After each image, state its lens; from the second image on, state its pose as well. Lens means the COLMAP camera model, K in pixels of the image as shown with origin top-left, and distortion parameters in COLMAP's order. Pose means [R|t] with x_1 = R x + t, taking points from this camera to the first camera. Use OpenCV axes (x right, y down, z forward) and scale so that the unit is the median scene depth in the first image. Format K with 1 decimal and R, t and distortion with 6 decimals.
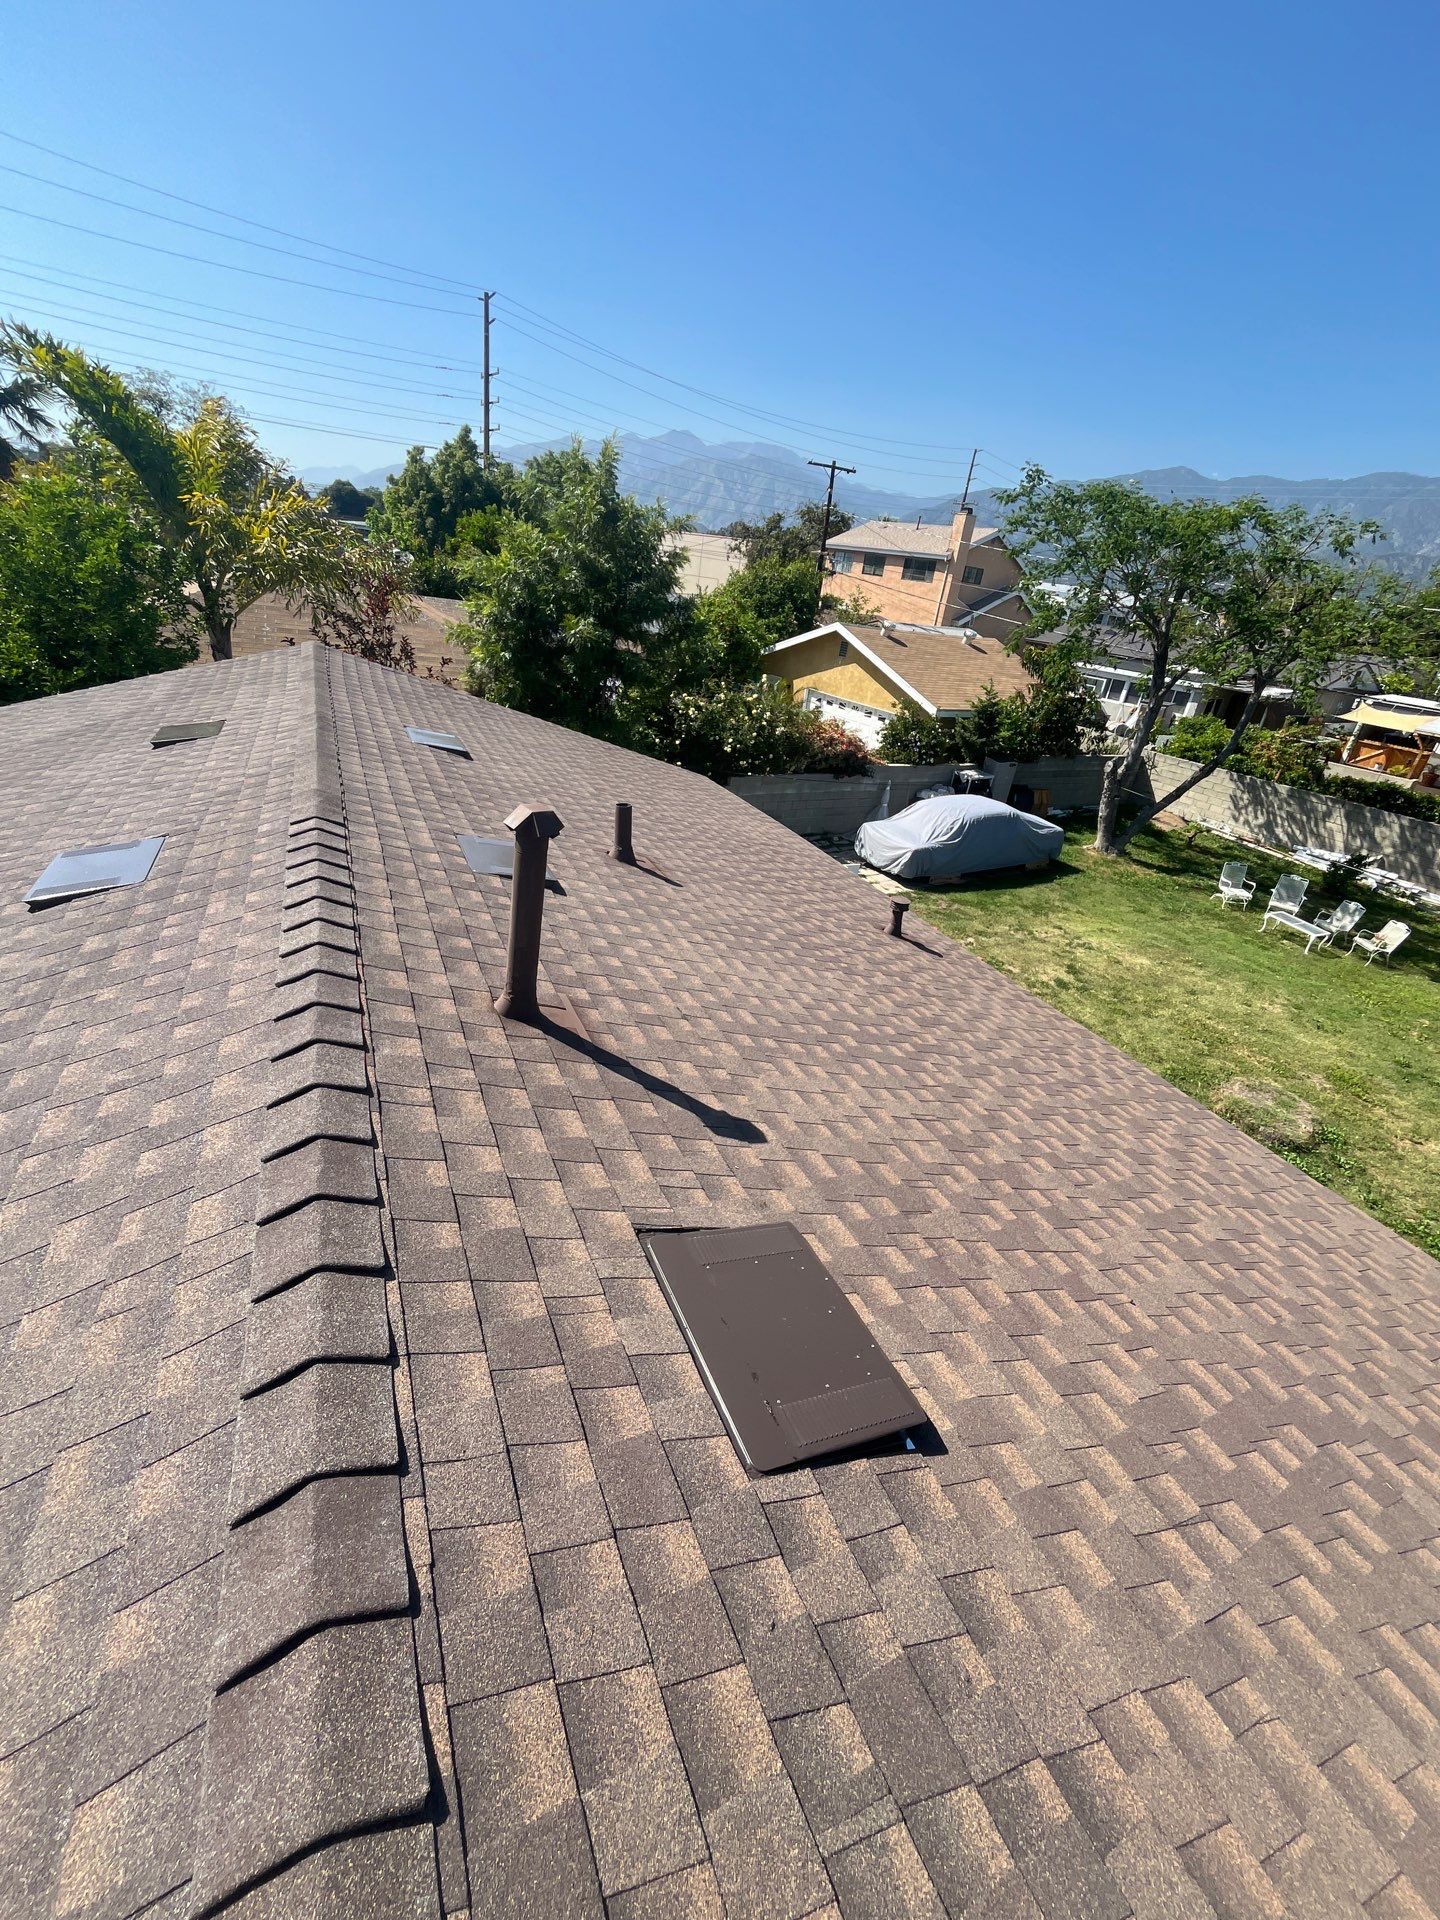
lens RADIAL K [[790.0, 0, 721.0], [0, 790.0, 952.2], [0, 0, 1]] dist [0.007268, -0.000424]
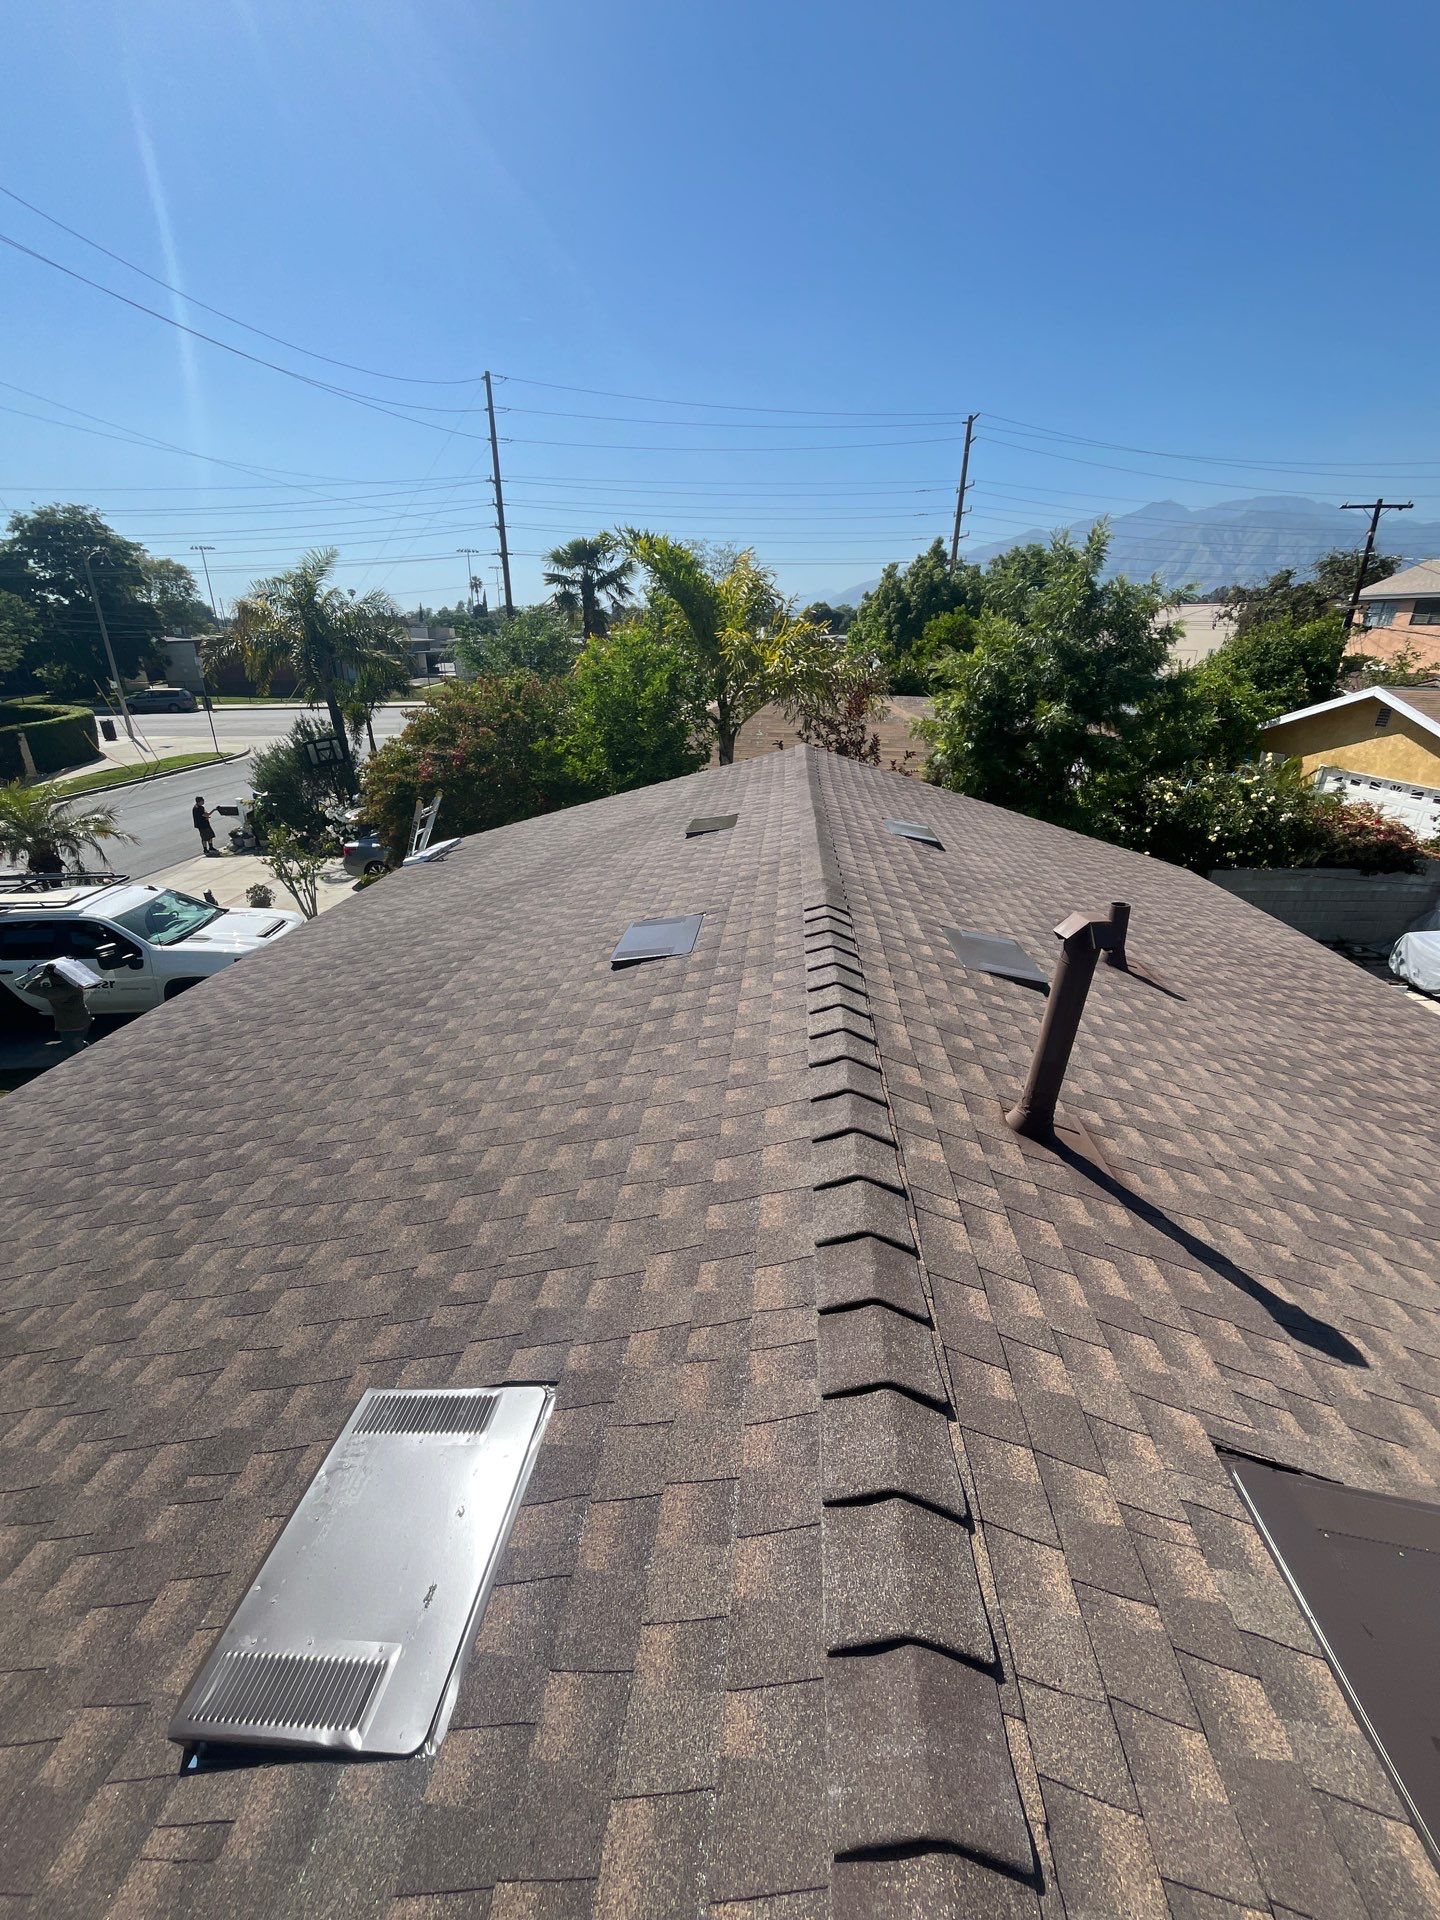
lens RADIAL K [[790.0, 0, 721.0], [0, 790.0, 952.2], [0, 0, 1]] dist [0.007268, -0.000424]
pose [[0.868810, 0.082153, -0.488283, -0.060278], [-0.131154, 0.989099, -0.066949, -0.008882], [0.477460, 0.122206, 0.870114, -0.003826]]
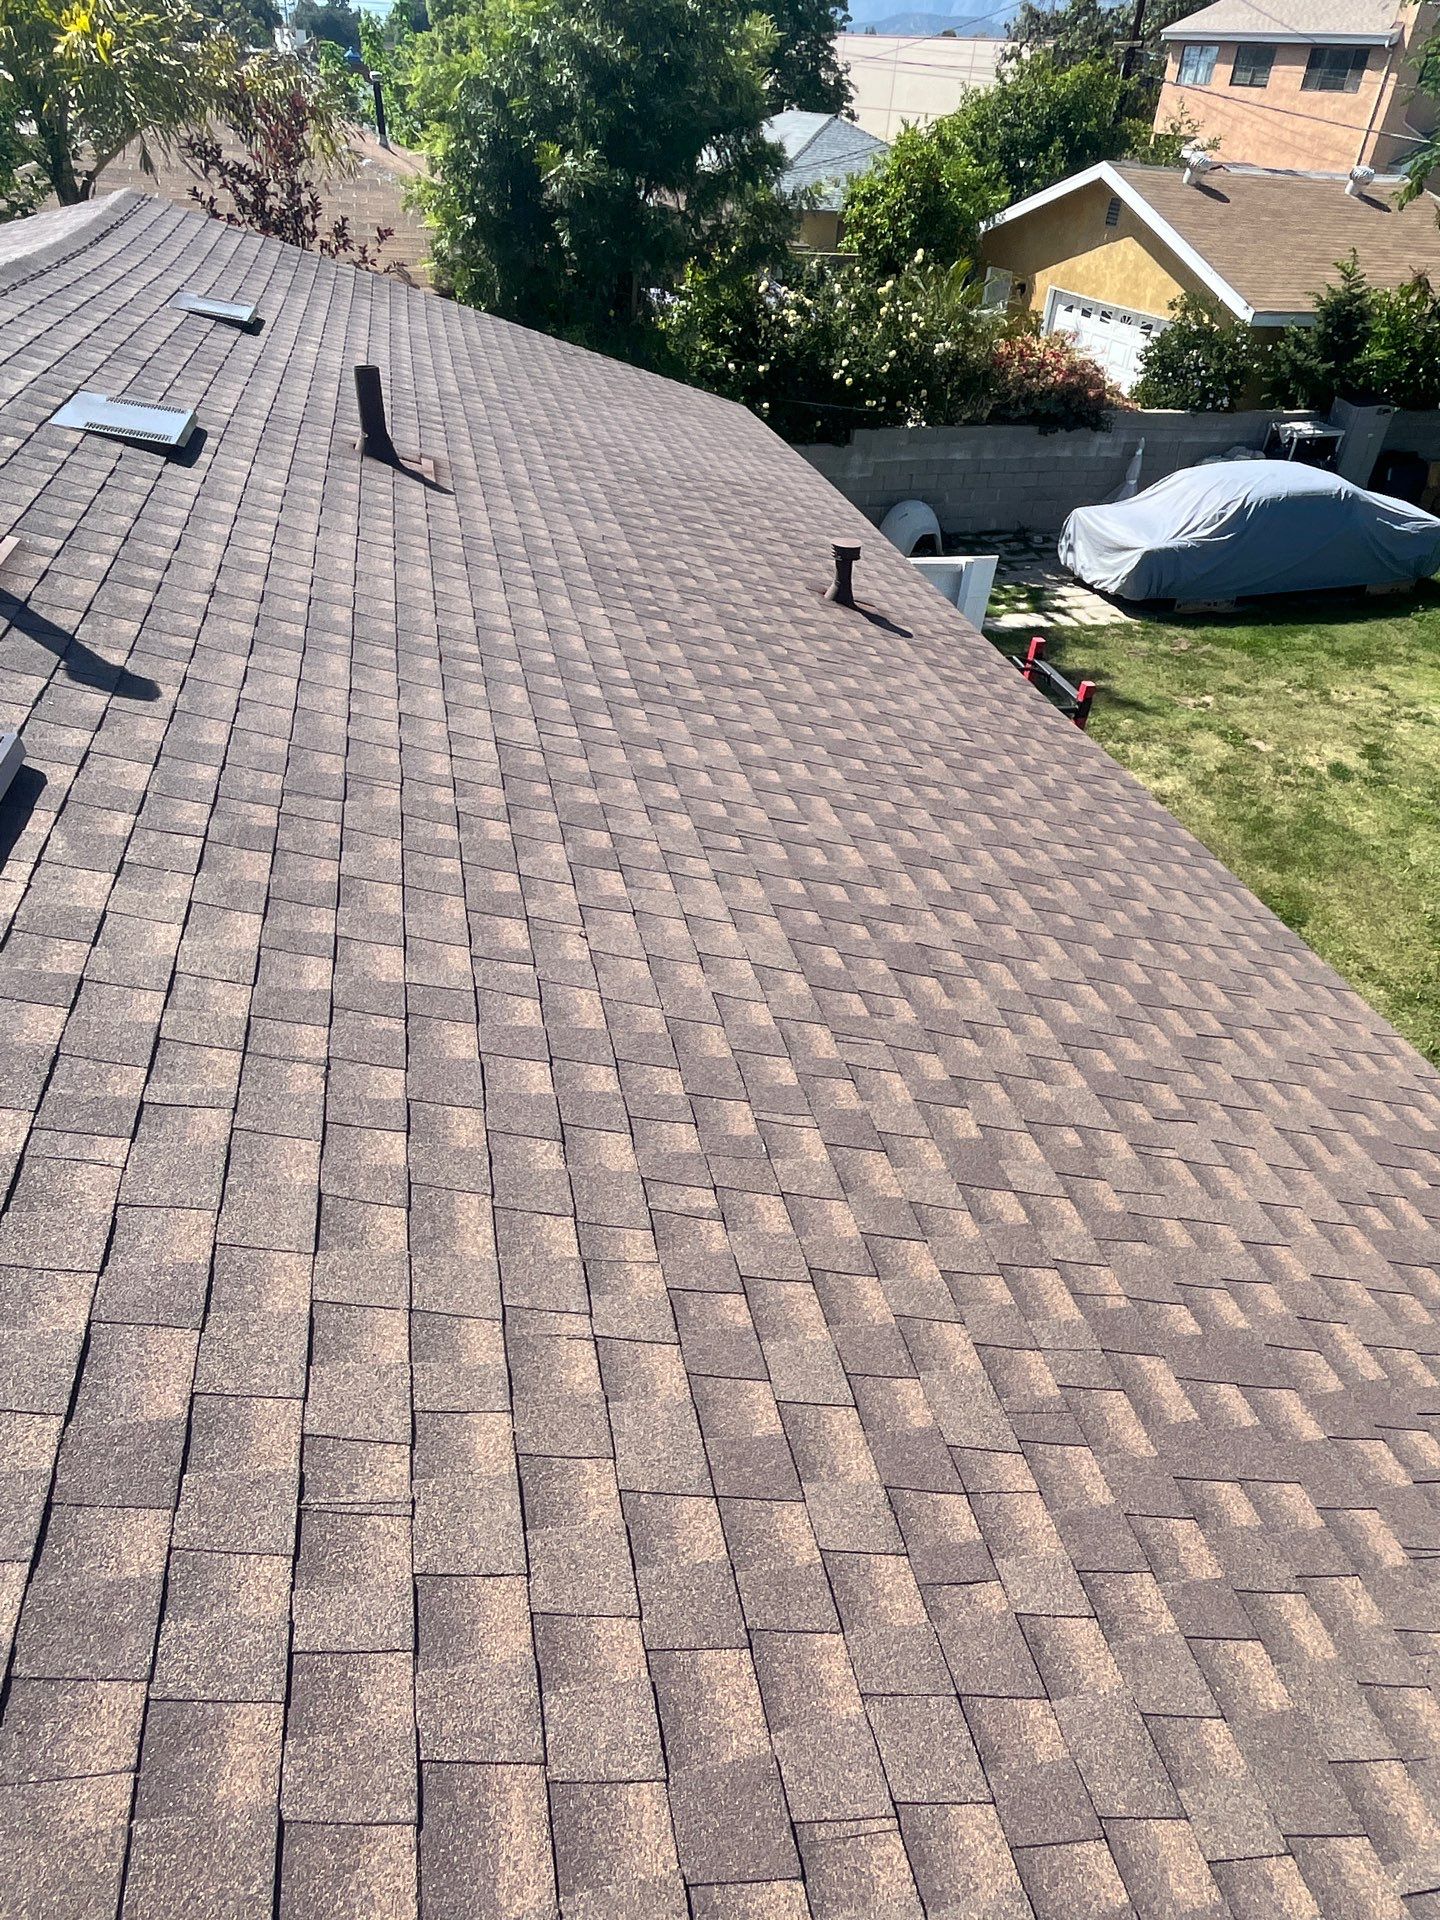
lens RADIAL K [[1225.7, 0, 720.0], [0, 1225.7, 960.0], [0, 0, 1]] dist [-0.004580, 0.001855]
pose [[0.975232, 0.075217, -0.208004, 0.357928], [-0.043507, 0.987265, 0.153022, 0.119168], [0.216865, -0.140182, 0.966084, -0.022269]]
